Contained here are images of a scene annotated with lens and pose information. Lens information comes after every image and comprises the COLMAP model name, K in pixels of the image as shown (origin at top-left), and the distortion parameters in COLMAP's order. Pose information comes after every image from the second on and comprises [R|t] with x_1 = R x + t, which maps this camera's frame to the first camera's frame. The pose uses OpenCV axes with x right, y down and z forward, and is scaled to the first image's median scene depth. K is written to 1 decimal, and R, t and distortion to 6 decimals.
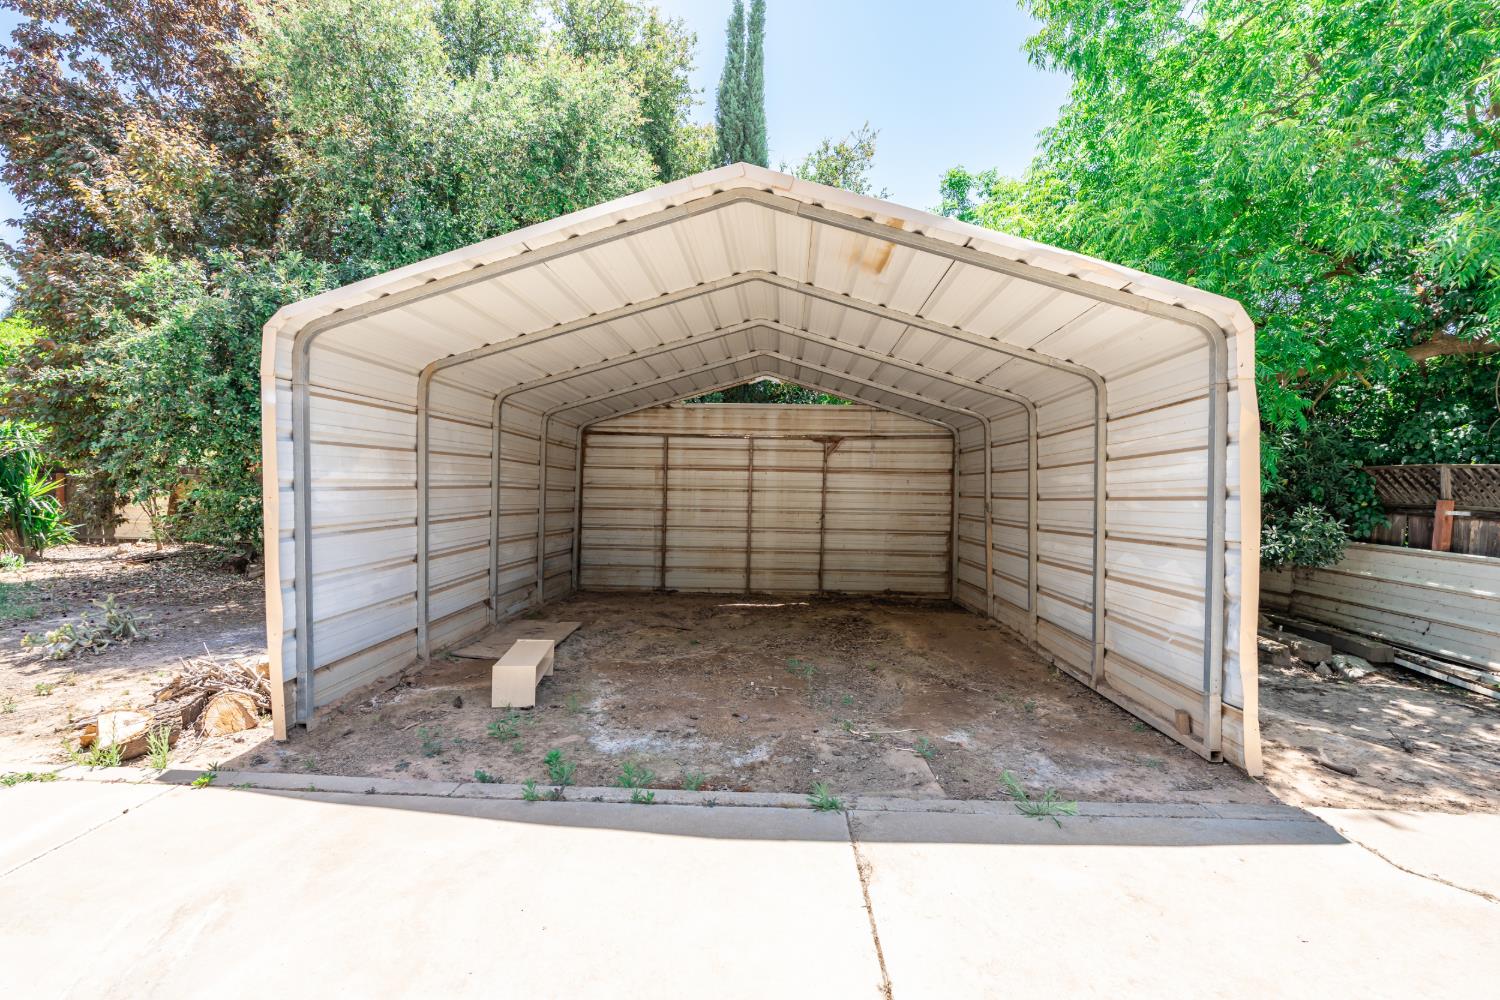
lens RADIAL K [[652.9, 0, 755.2], [0, 652.9, 500.9], [0, 0, 1]] dist [-0.006669, 0.001334]
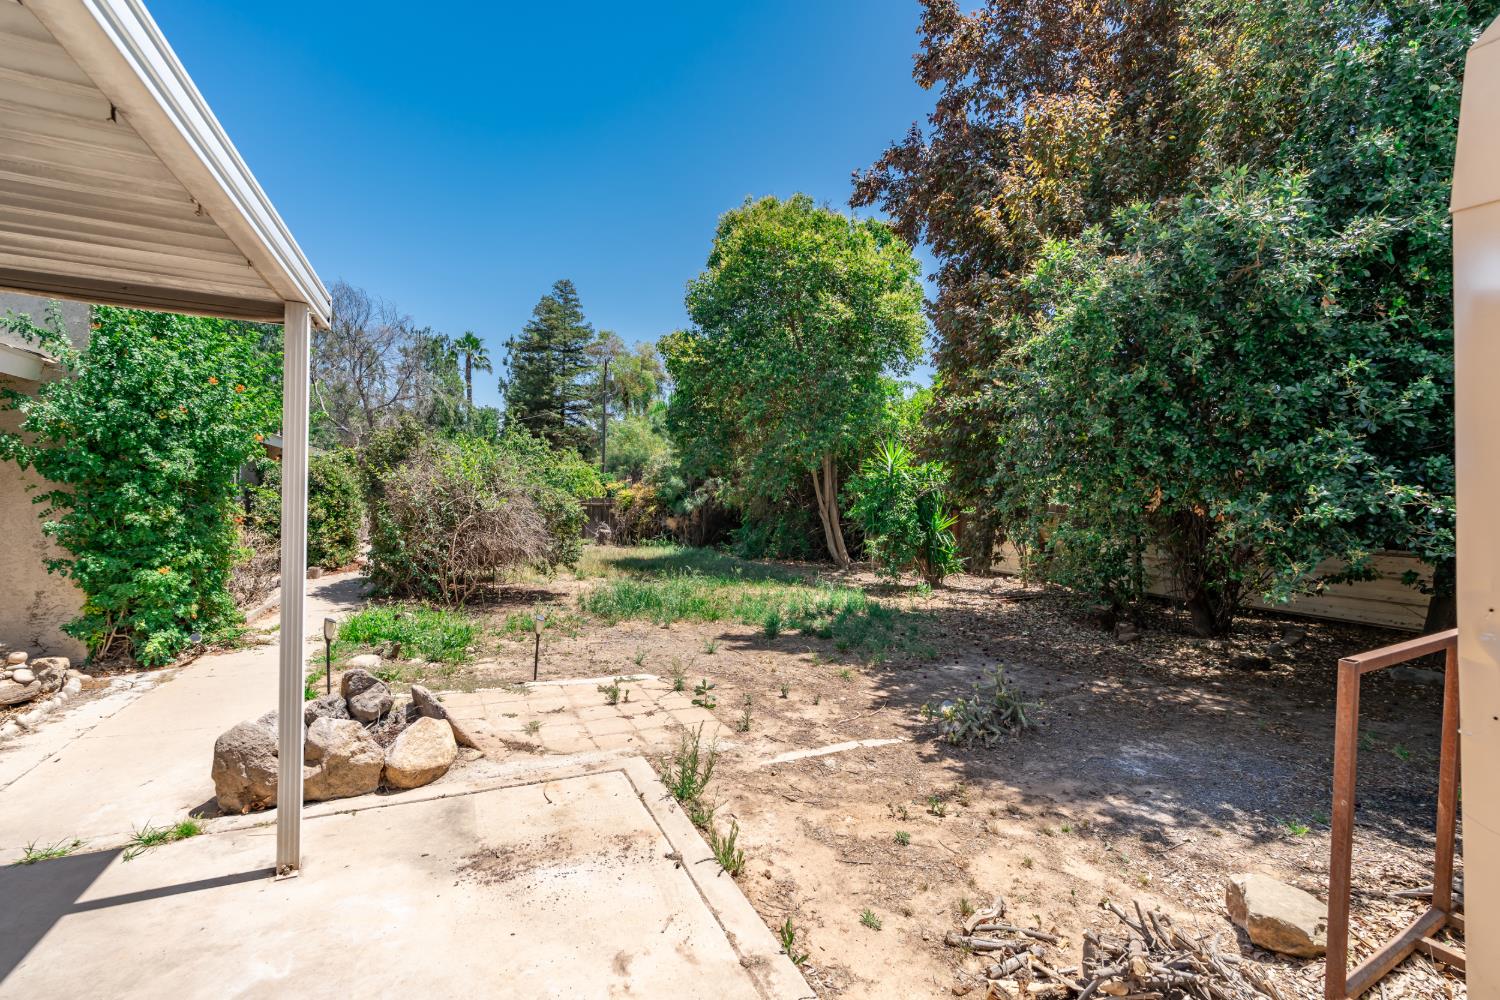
lens RADIAL K [[652.9, 0, 752.0], [0, 652.9, 502.2], [0, 0, 1]] dist [-0.006669, 0.001334]
pose [[0.437079, -0.007364, -0.899393, -0.300929], [-0.039301, 0.998855, -0.027278, -0.017441], [0.898564, 0.047269, 0.436289, 0.272400]]
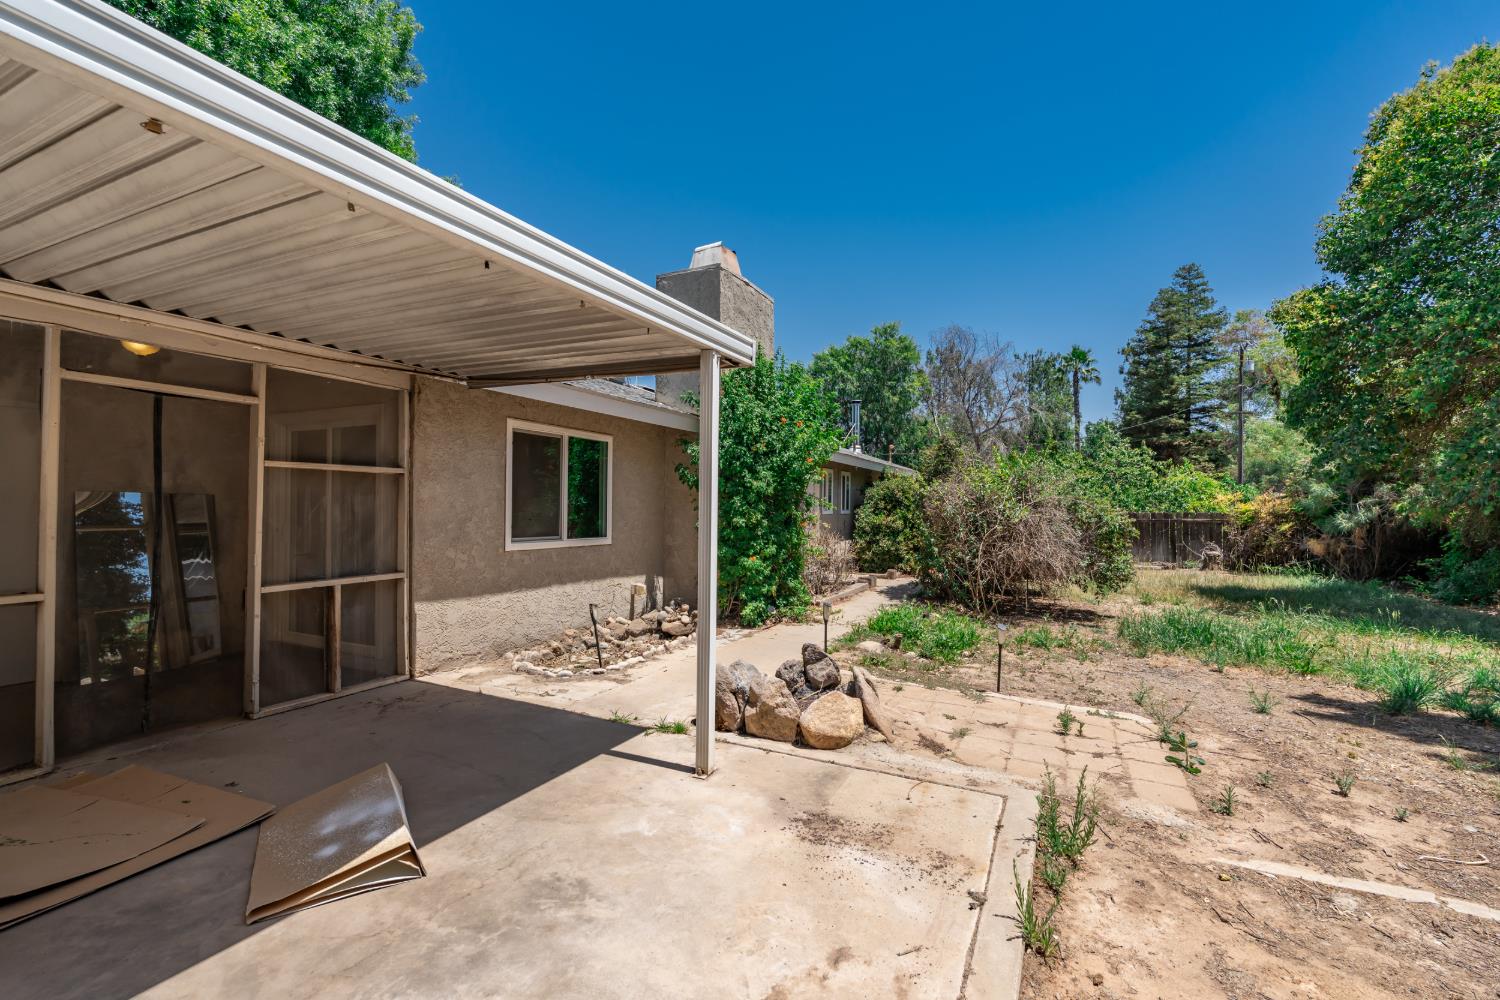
lens RADIAL K [[652.9, 0, 748.6], [0, 652.9, 503.3], [0, 0, 1]] dist [-0.006669, 0.001334]
pose [[-0.422268, -0.031731, -0.905916, -0.308116], [-0.051943, 0.998592, -0.010765, -0.010622], [0.904982, 0.042511, -0.423321, 0.417303]]
